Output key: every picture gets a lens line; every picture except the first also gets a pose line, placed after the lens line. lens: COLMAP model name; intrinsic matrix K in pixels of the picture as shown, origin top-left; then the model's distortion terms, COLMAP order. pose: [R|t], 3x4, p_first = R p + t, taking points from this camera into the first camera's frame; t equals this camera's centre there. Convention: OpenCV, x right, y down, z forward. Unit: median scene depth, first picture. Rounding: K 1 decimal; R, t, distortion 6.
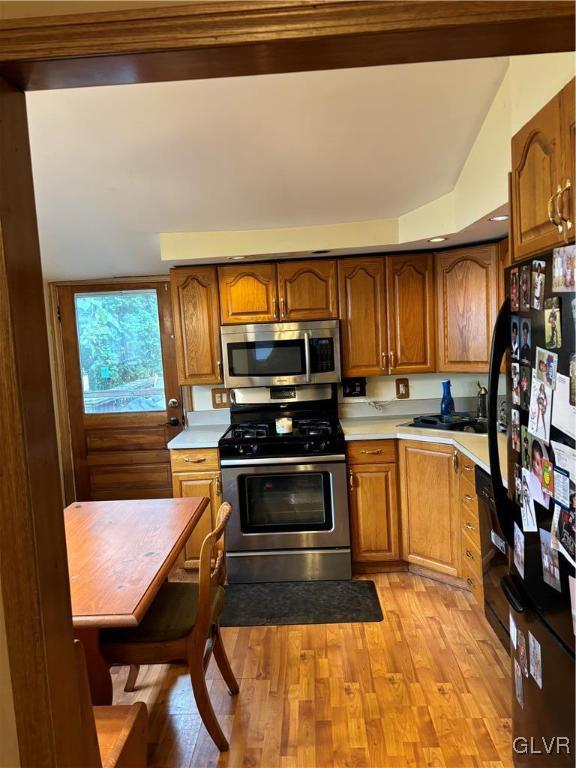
lens RADIAL K [[576.1, 0, 268.4], [0, 576.1, 379.9], [0, 0, 1]] dist [0.041706, -0.009704]
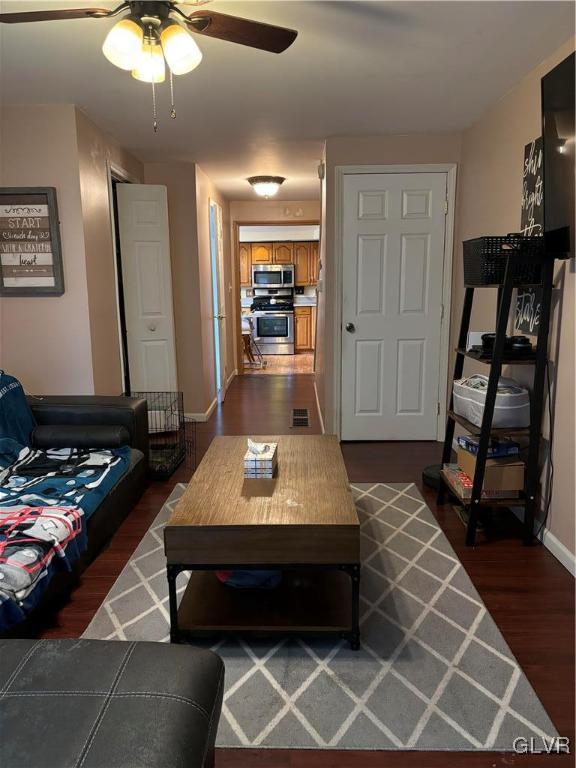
lens RADIAL K [[576.1, 0, 285.1], [0, 576.1, 388.6], [0, 0, 1]] dist [0.041706, -0.009704]
pose [[0.997684, 0.034137, 0.058831, -0.068297], [-0.040420, 0.993202, 0.109162, 0.197367], [-0.054704, -0.111287, 0.992282, -1.920970]]
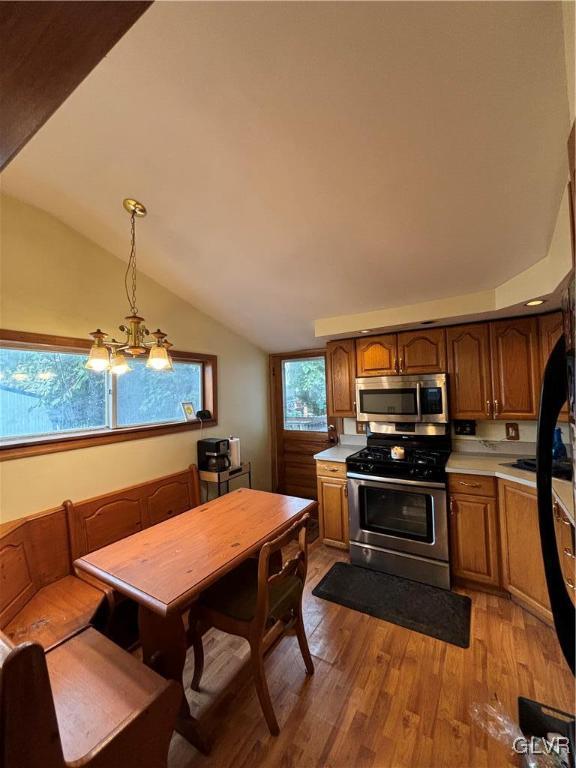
lens RADIAL K [[309.7, 0, 282.3], [0, 309.7, 380.7], [0, 0, 1]] dist [0.001708, 0.000090]
pose [[0.878812, 0.008500, -0.477092, 0.135678], [-0.053392, 0.995314, -0.080615, -0.014549], [0.474171, 0.096318, 0.875148, 0.231253]]
